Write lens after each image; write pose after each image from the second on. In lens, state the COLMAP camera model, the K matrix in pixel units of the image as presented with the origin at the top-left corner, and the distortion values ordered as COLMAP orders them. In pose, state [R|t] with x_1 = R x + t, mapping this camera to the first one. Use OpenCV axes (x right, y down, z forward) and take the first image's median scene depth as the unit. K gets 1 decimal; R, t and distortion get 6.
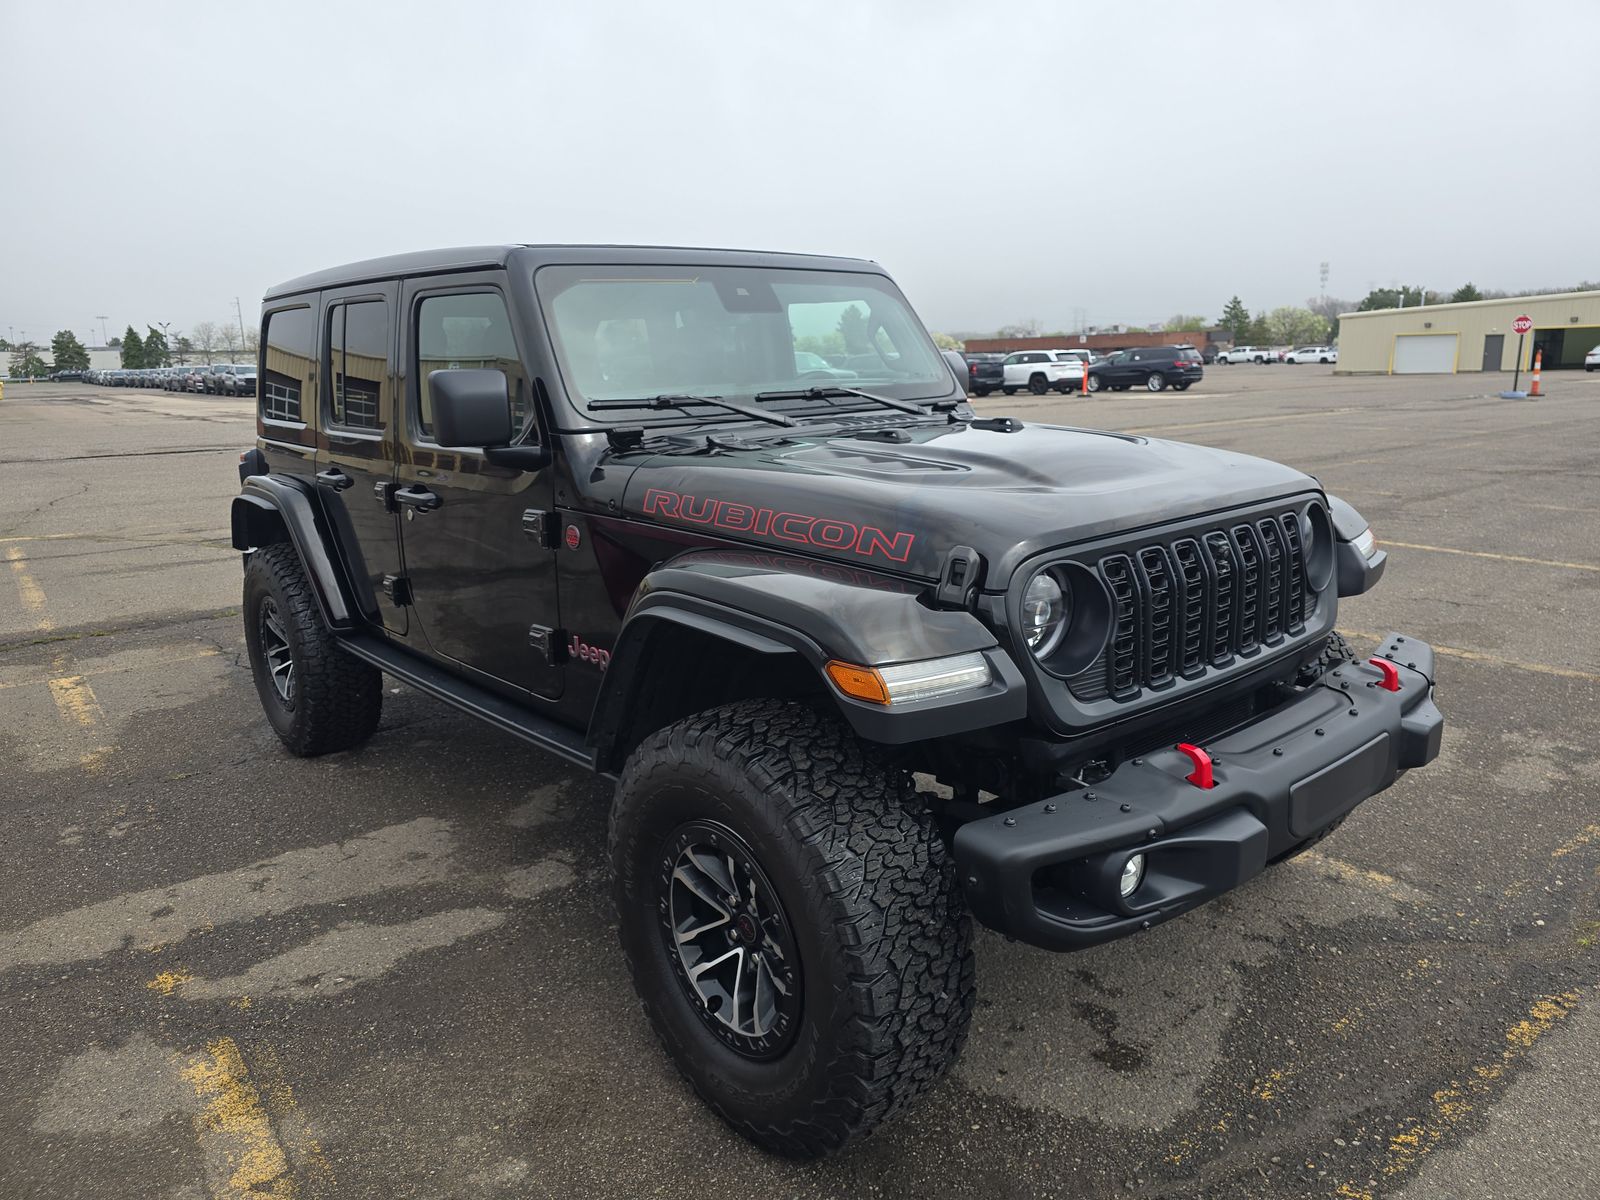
lens RADIAL K [[1084.0, 0, 795.7], [0, 1084.0, 626.8], [0, 0, 1]] dist [0.002351, 0.003416]
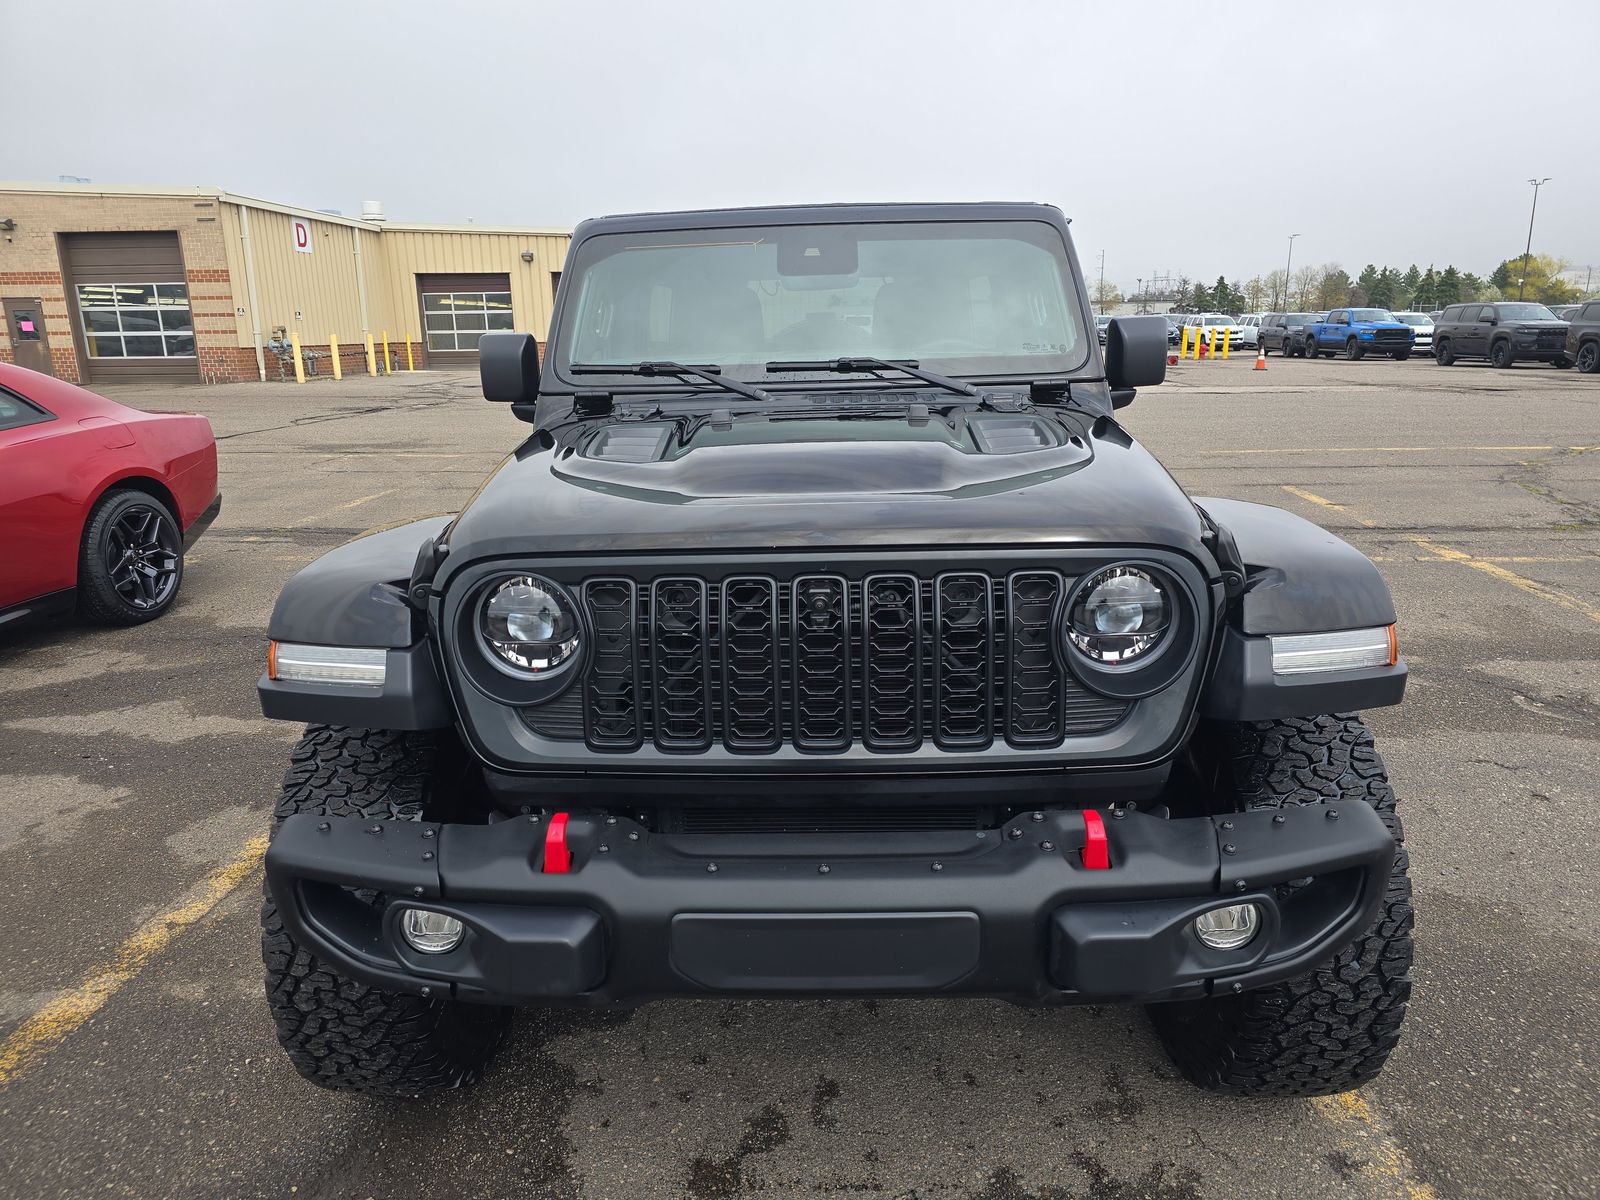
lens RADIAL K [[1114.4, 0, 789.4], [0, 1114.4, 596.7], [0, 0, 1]] dist [0.029692, -0.001007]
pose [[0.742038, 0.179544, -0.645867, 0.693081], [-0.162459, 0.982909, 0.086589, -0.110008], [0.650375, 0.040674, 0.758524, 0.303396]]
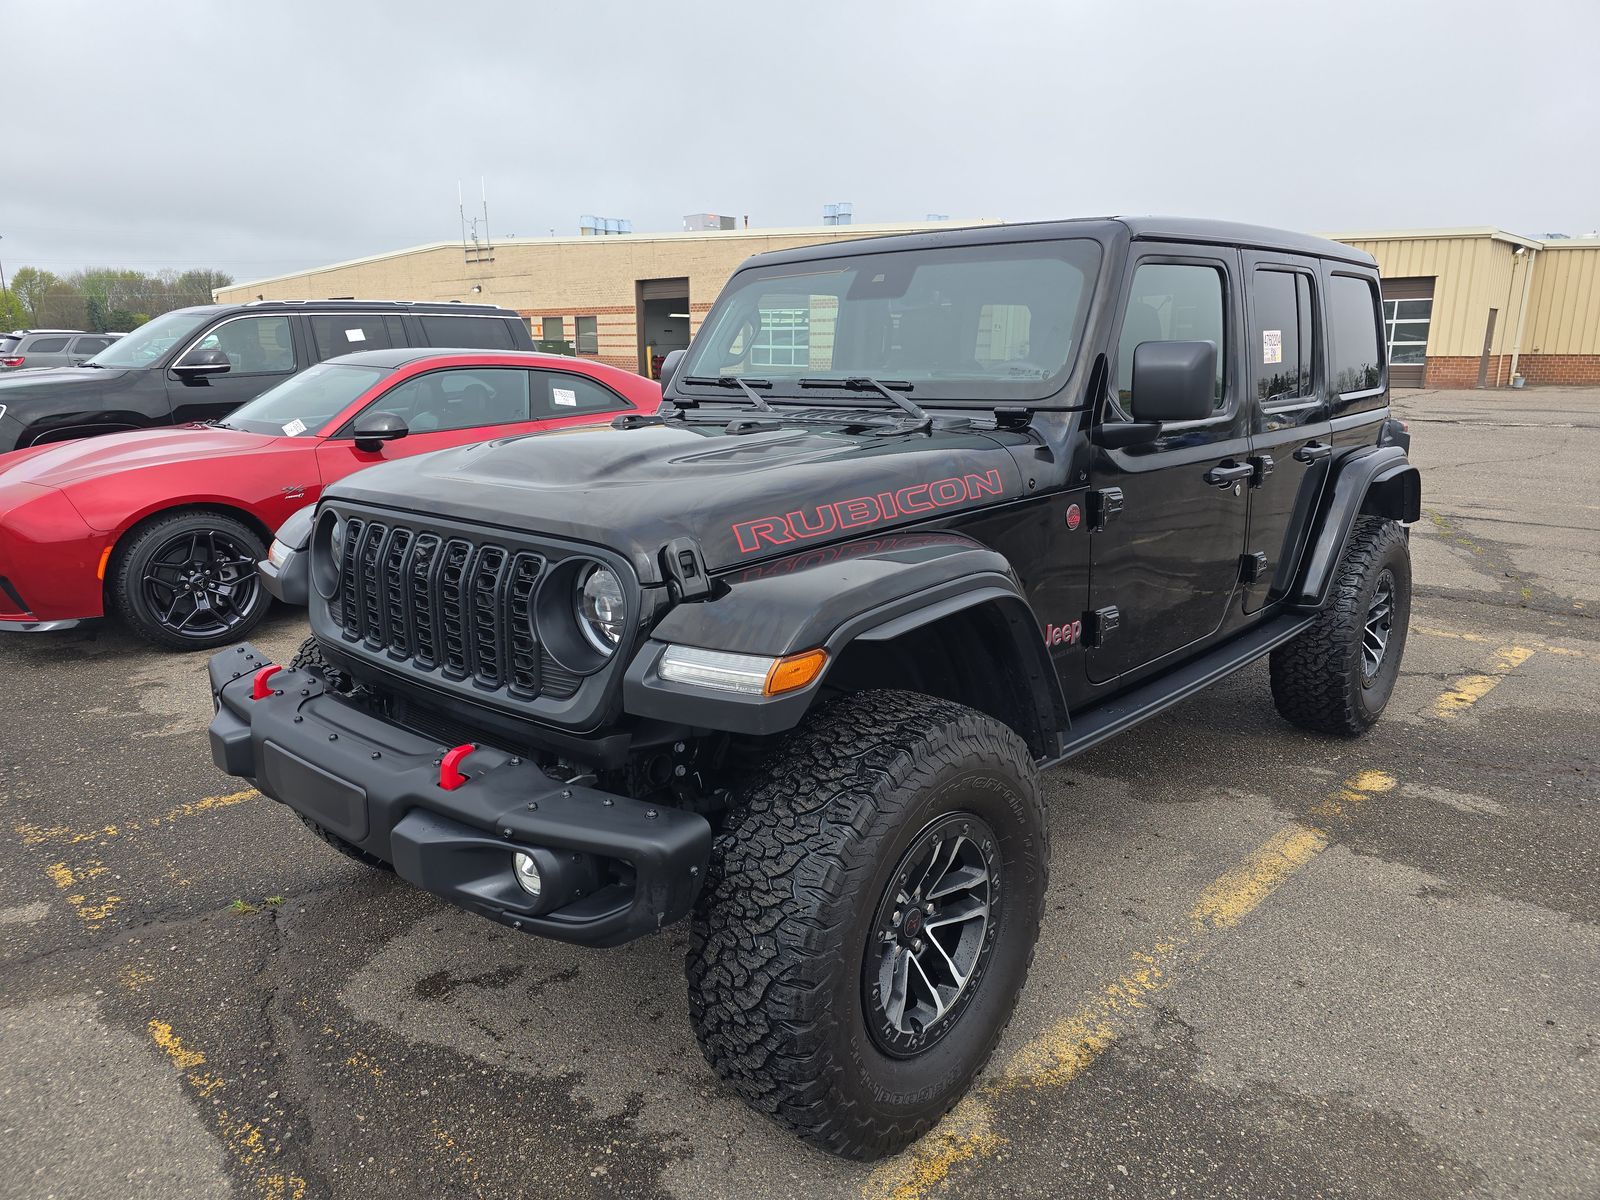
lens RADIAL K [[1110.7, 0, 781.3], [0, 1110.7, 604.2], [0, 0, 1]] dist [0.044476, -0.002316]
pose [[0.111453, 0.253876, -0.960794, 1.135607], [-0.227647, 0.947631, 0.223991, -0.265018], [0.967344, 0.193758, 0.163410, 0.909635]]
